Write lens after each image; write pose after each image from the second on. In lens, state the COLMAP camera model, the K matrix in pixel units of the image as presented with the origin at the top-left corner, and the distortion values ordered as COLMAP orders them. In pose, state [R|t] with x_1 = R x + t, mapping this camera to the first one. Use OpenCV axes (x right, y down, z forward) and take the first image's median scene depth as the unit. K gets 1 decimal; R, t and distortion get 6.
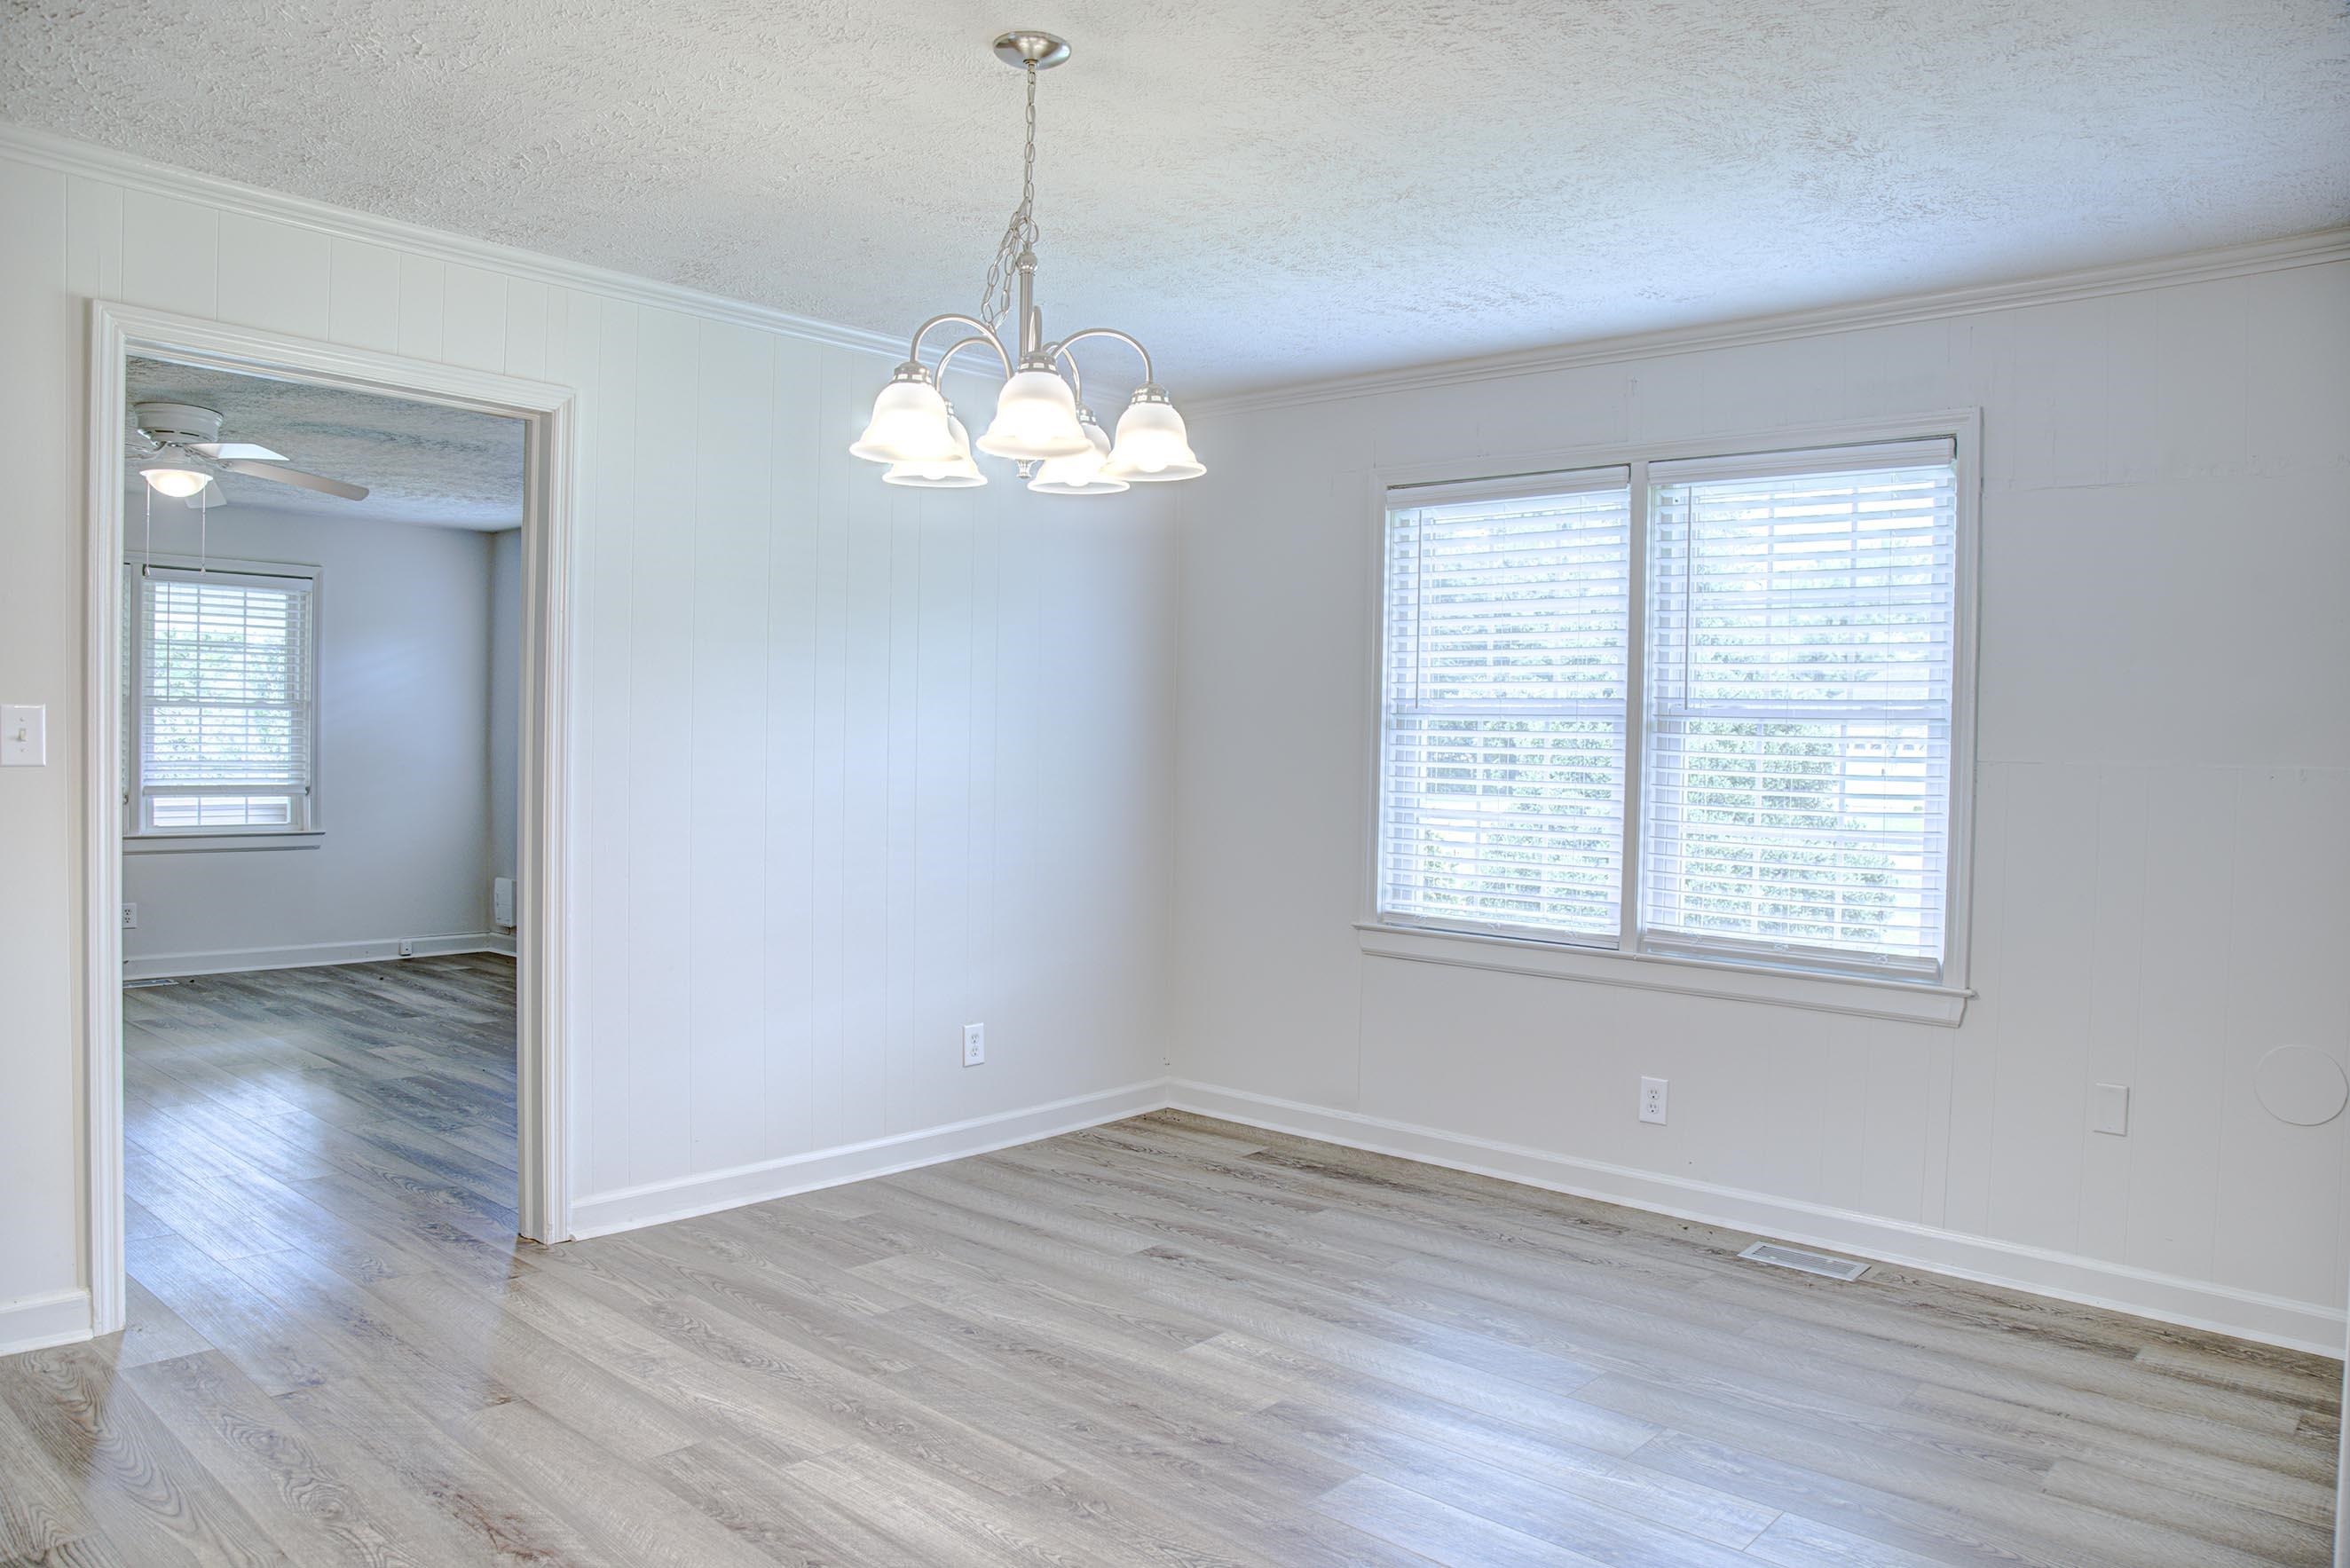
lens RADIAL K [[1581.5, 0, 1178.4], [0, 1581.5, 805.7], [0, 0, 1]] dist [-0.118475, 0.060797]
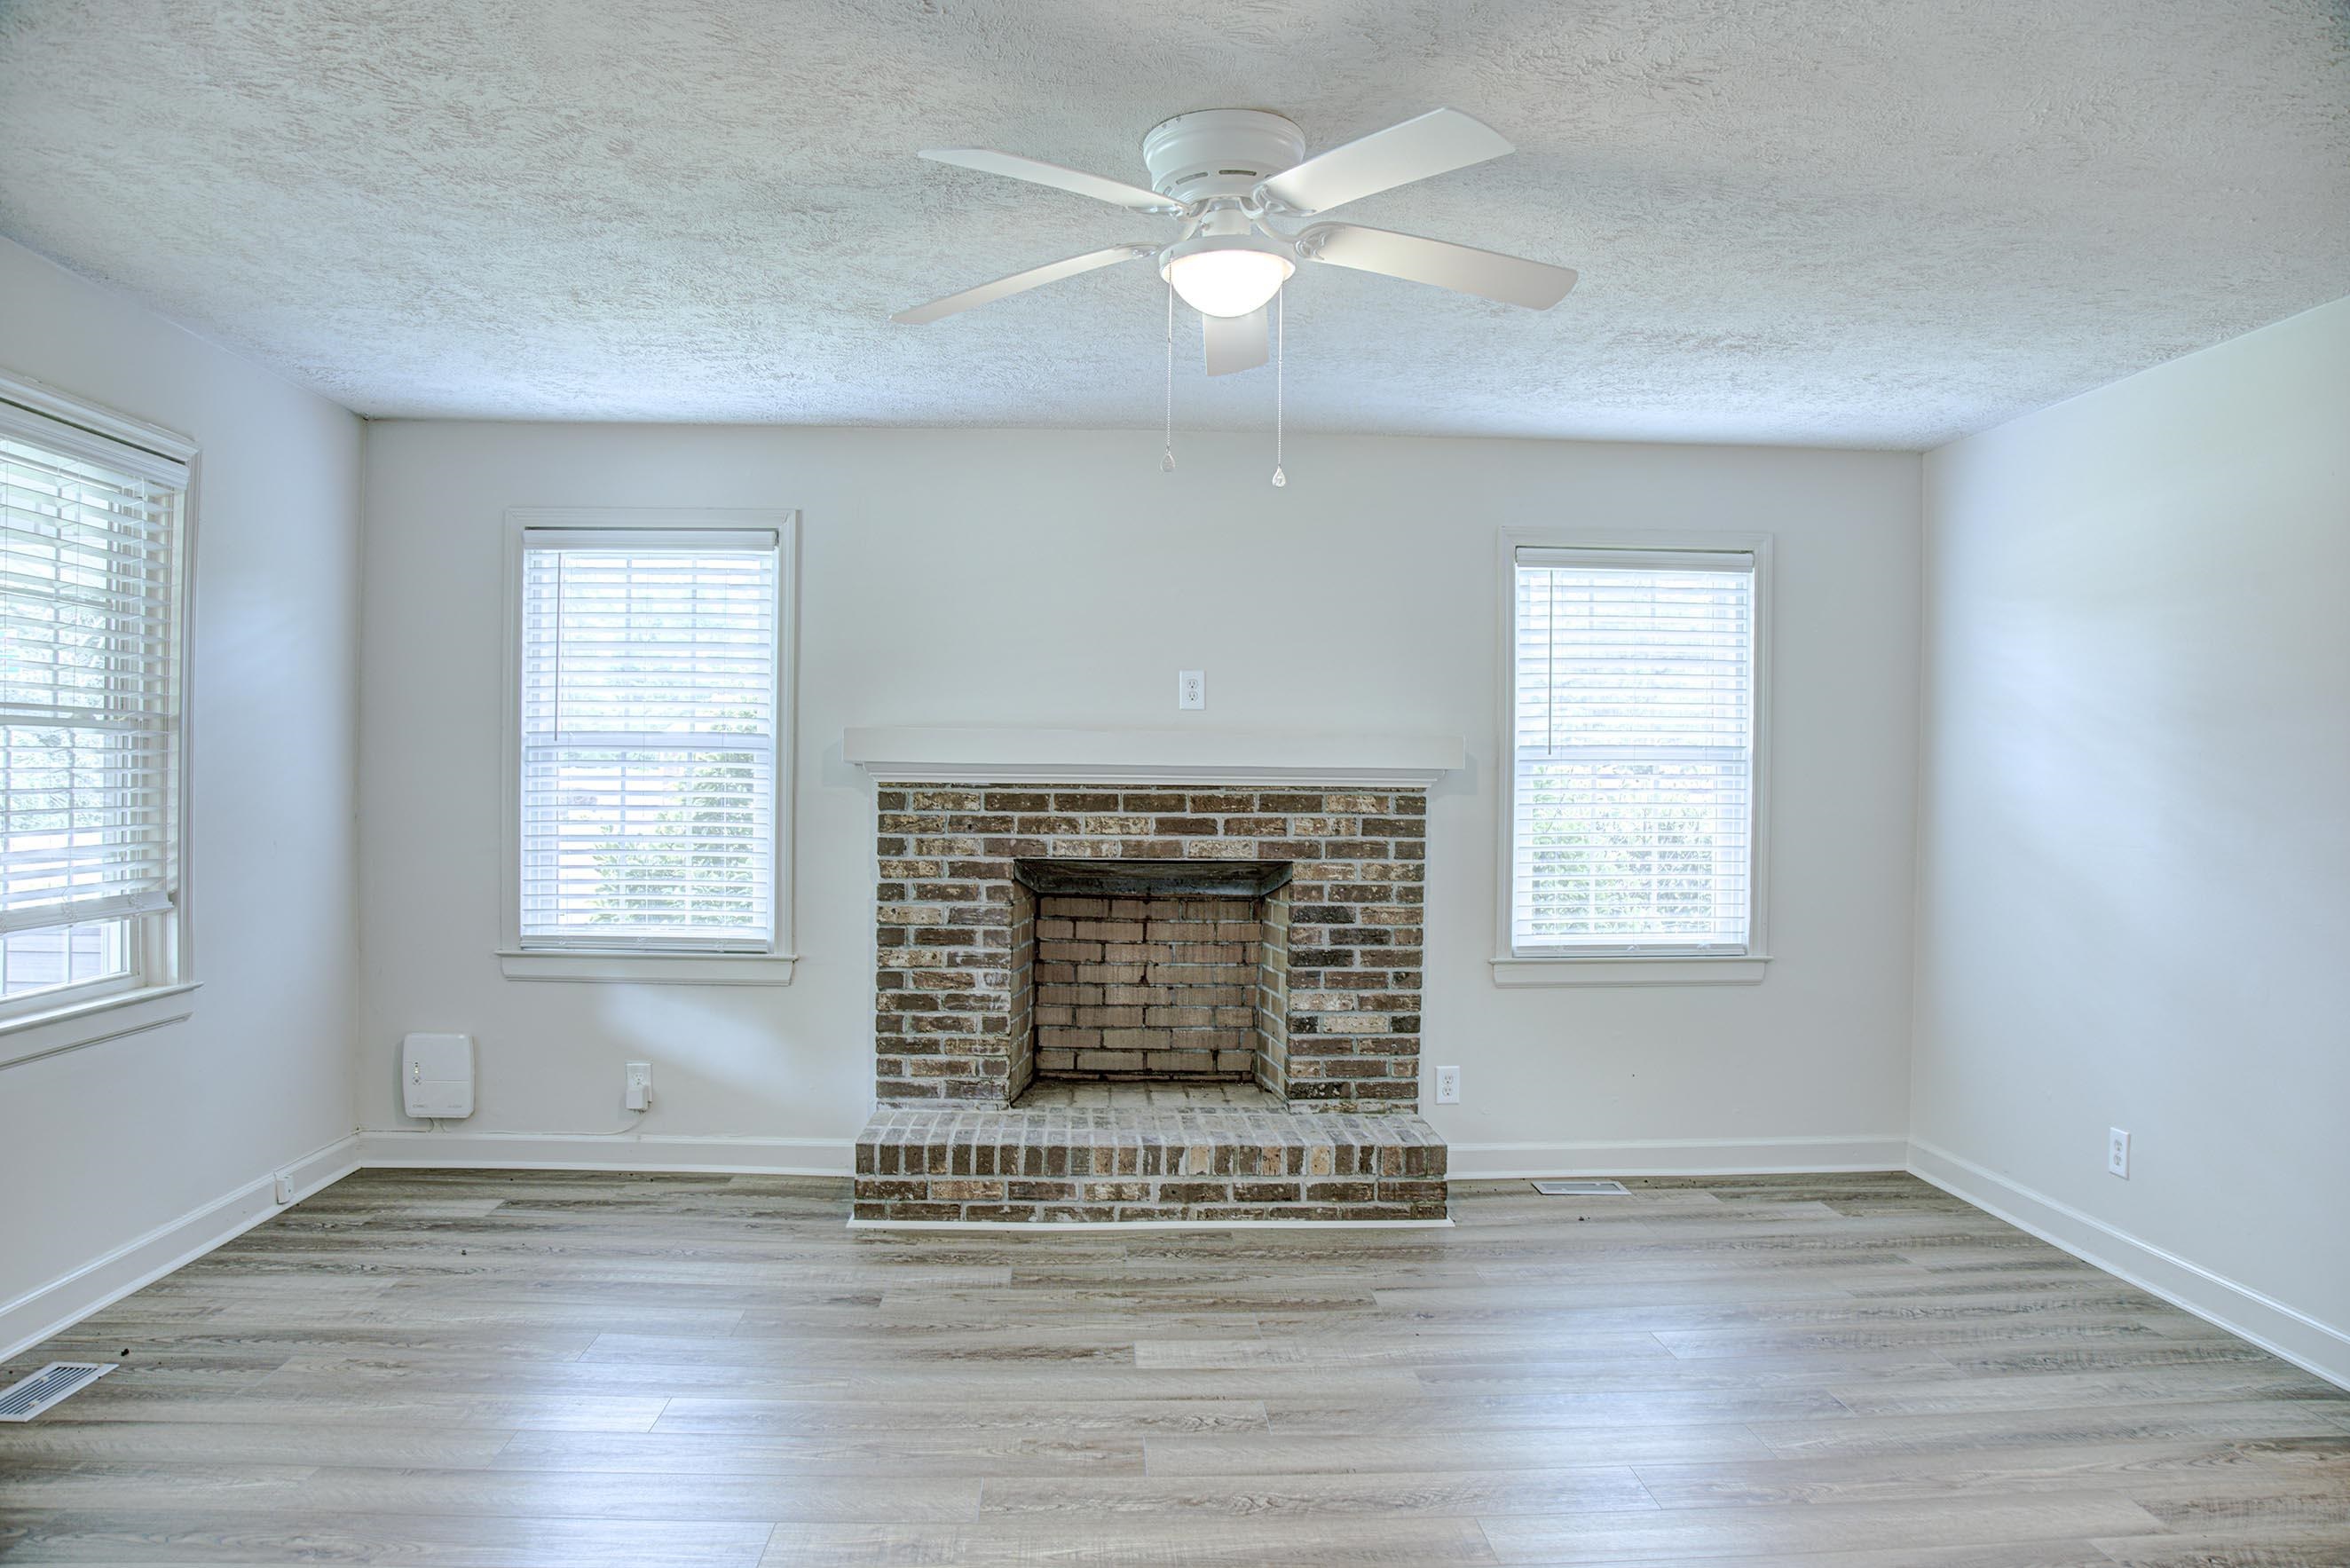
lens RADIAL K [[1581.5, 0, 1168.8], [0, 1581.5, 803.8], [0, 0, 1]] dist [-0.118475, 0.060797]
pose [[0.702366, -0.025825, 0.711347, -1.277013], [0.027915, 0.999572, 0.008727, -0.066429], [-0.711268, 0.013727, 0.702786, 0.796127]]
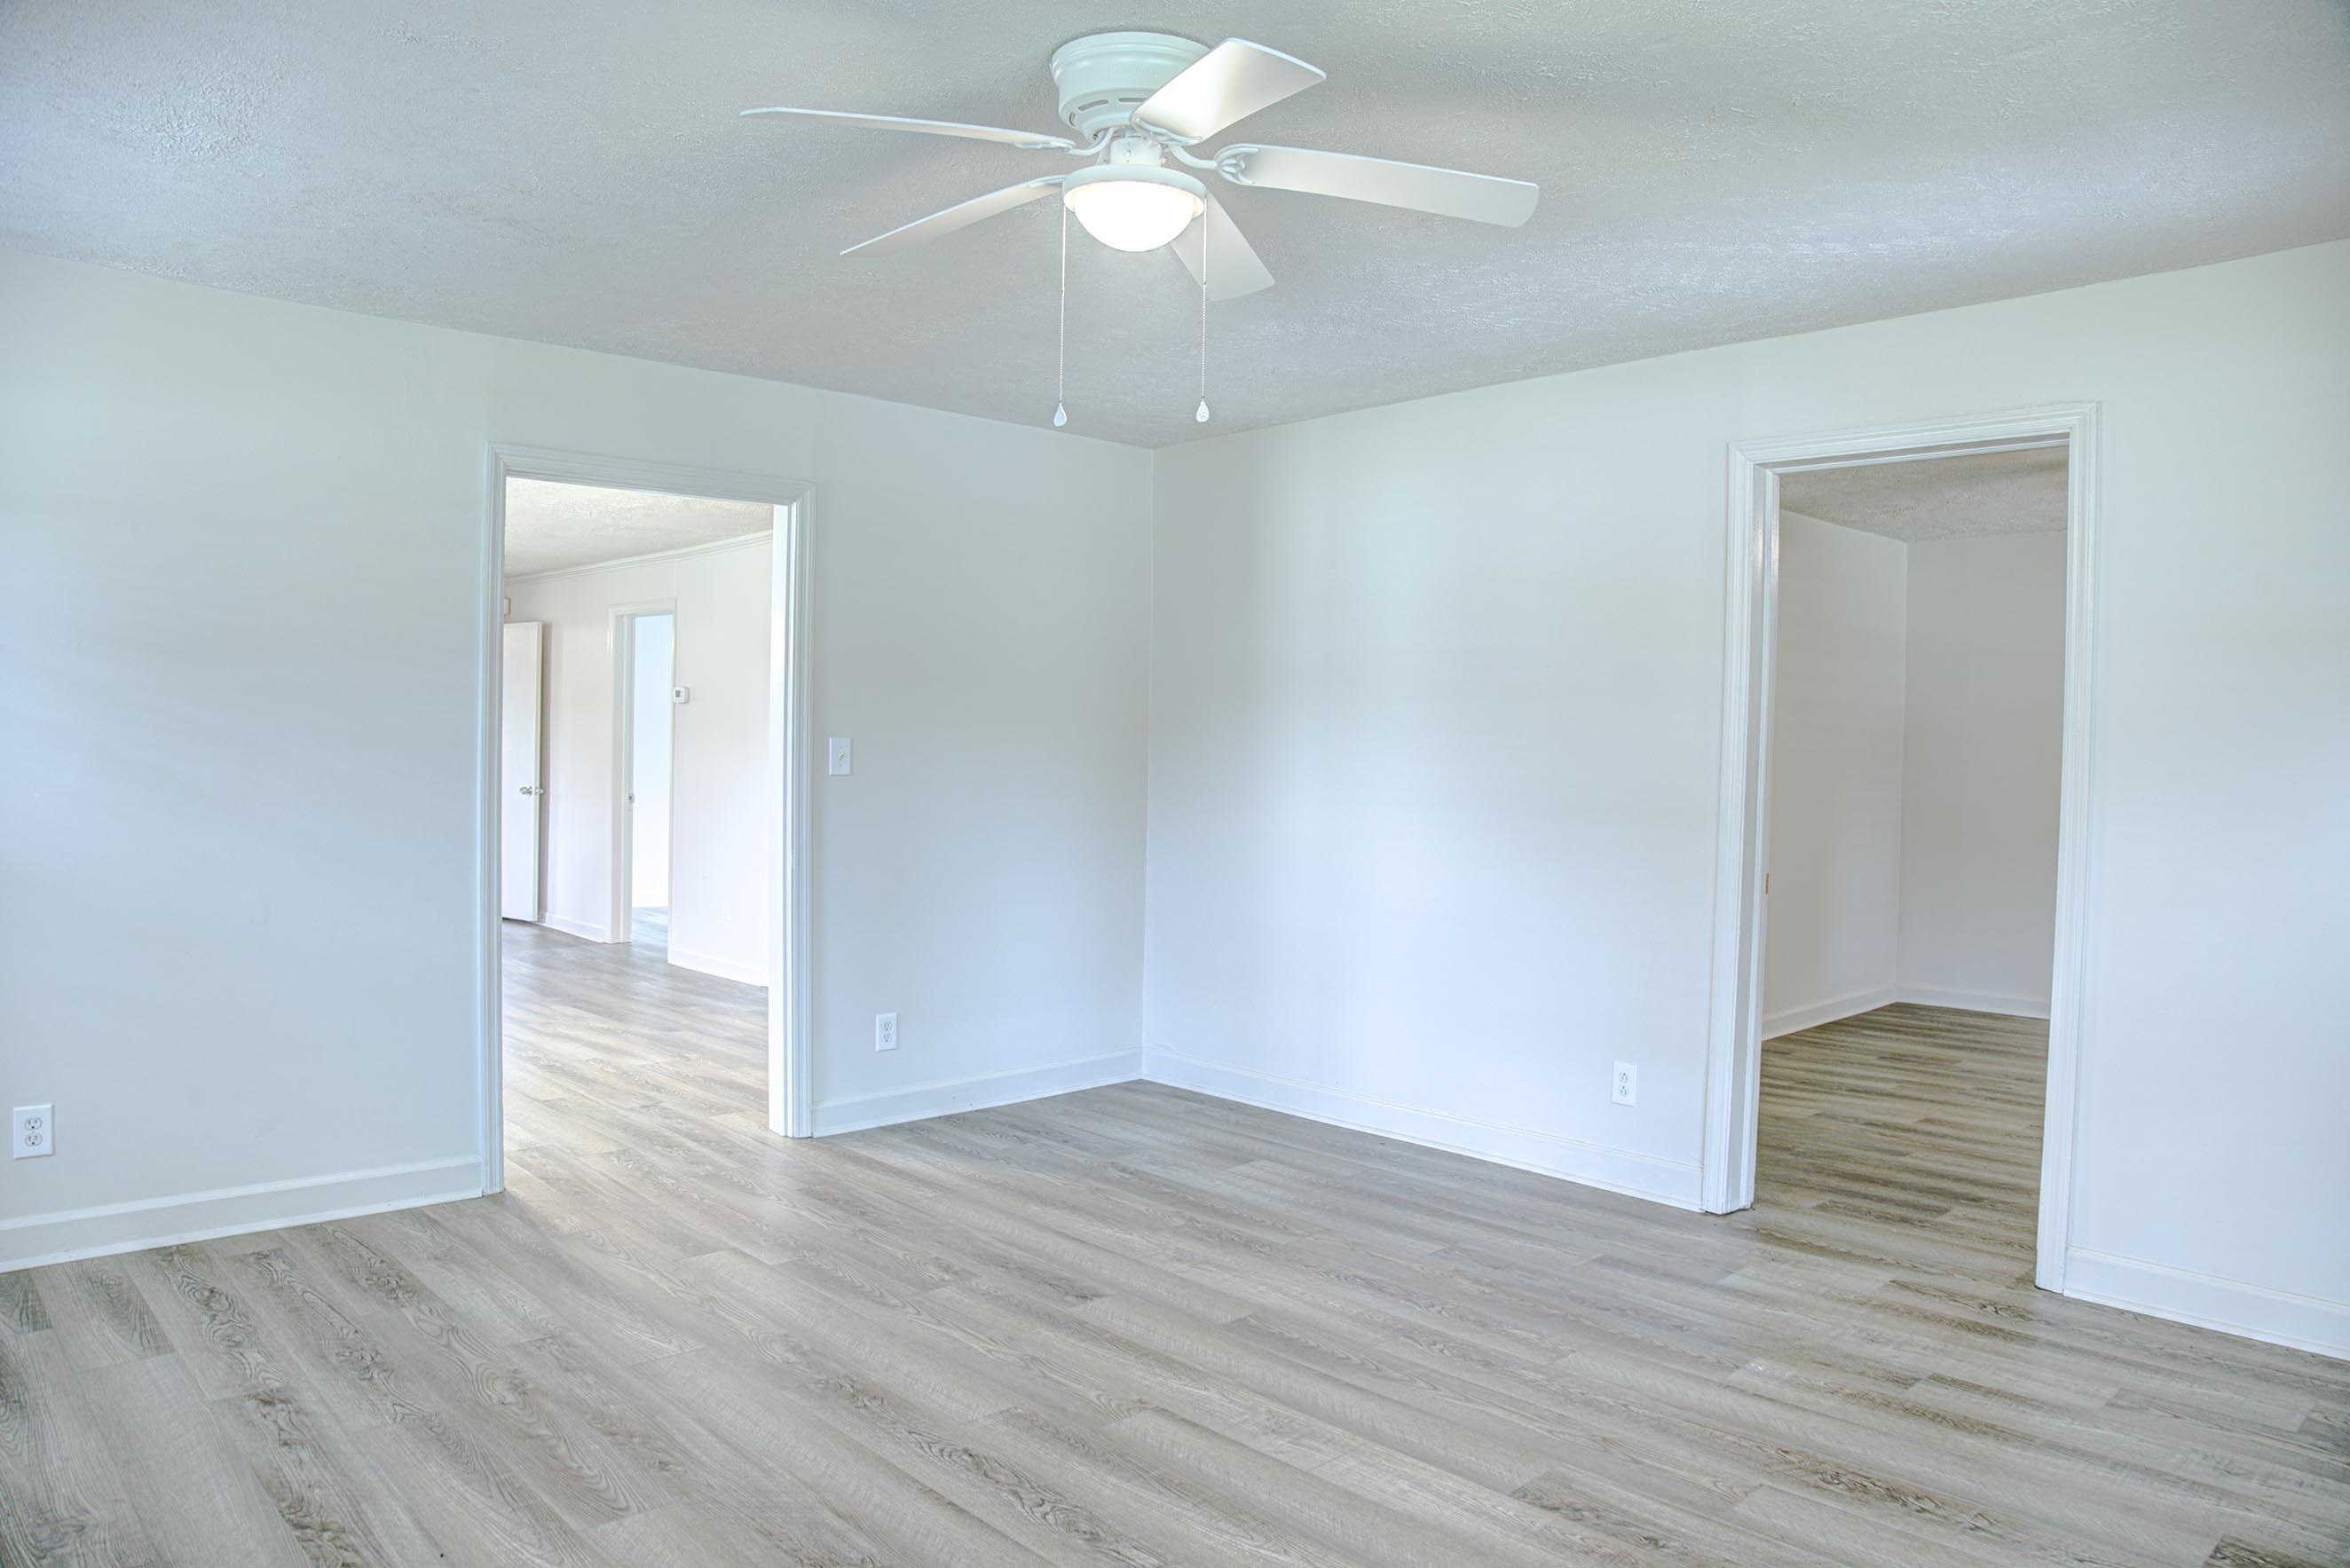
lens RADIAL K [[1581.5, 0, 1156.7], [0, 1581.5, 794.4], [0, 0, 1]] dist [-0.118475, 0.060797]
pose [[-0.993225, -0.042459, 0.108169, -0.893253], [-0.035543, 0.997247, 0.065084, -0.089625], [-0.110635, 0.060798, -0.992000, 1.812647]]
